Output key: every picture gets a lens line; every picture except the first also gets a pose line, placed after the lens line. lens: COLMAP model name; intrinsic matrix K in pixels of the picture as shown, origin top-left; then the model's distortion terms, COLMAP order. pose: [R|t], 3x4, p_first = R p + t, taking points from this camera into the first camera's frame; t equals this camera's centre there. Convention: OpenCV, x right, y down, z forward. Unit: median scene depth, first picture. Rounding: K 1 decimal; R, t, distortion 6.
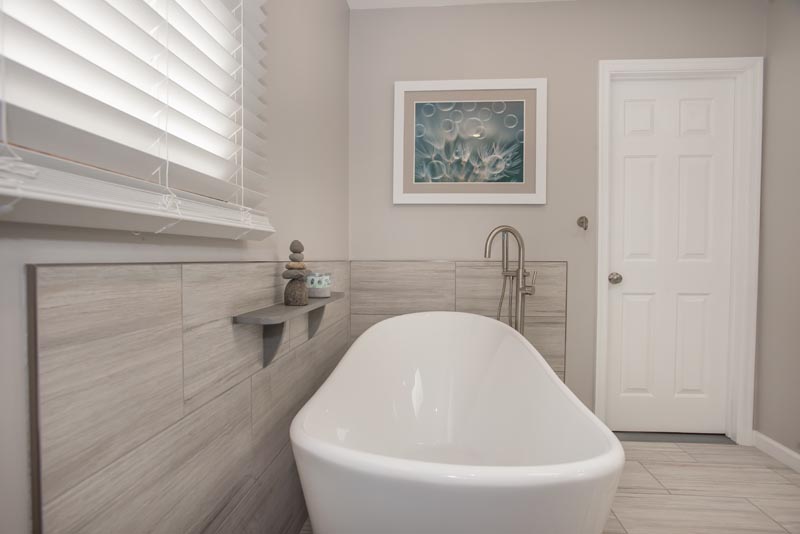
lens RADIAL K [[434.2, 0, 398.5], [0, 434.2, 262.8], [0, 0, 1]] dist [-0.013190, 0.001937]
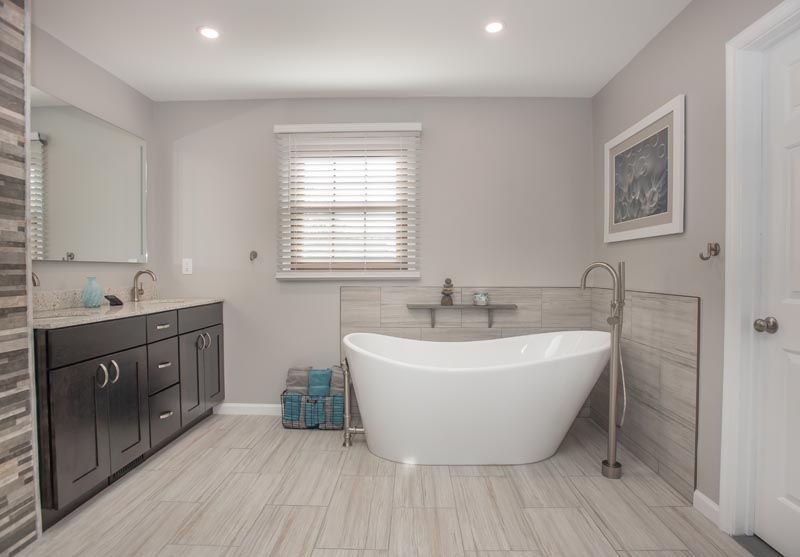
lens RADIAL K [[424.5, 0, 400.7], [0, 424.5, 280.4], [0, 0, 1]] dist [-0.042177, 0.015277]
pose [[0.030972, 0.018576, -0.999348, 1.186100], [-0.009034, 0.999792, 0.018304, -0.046246], [0.999479, 0.008461, 0.031133, 0.382901]]
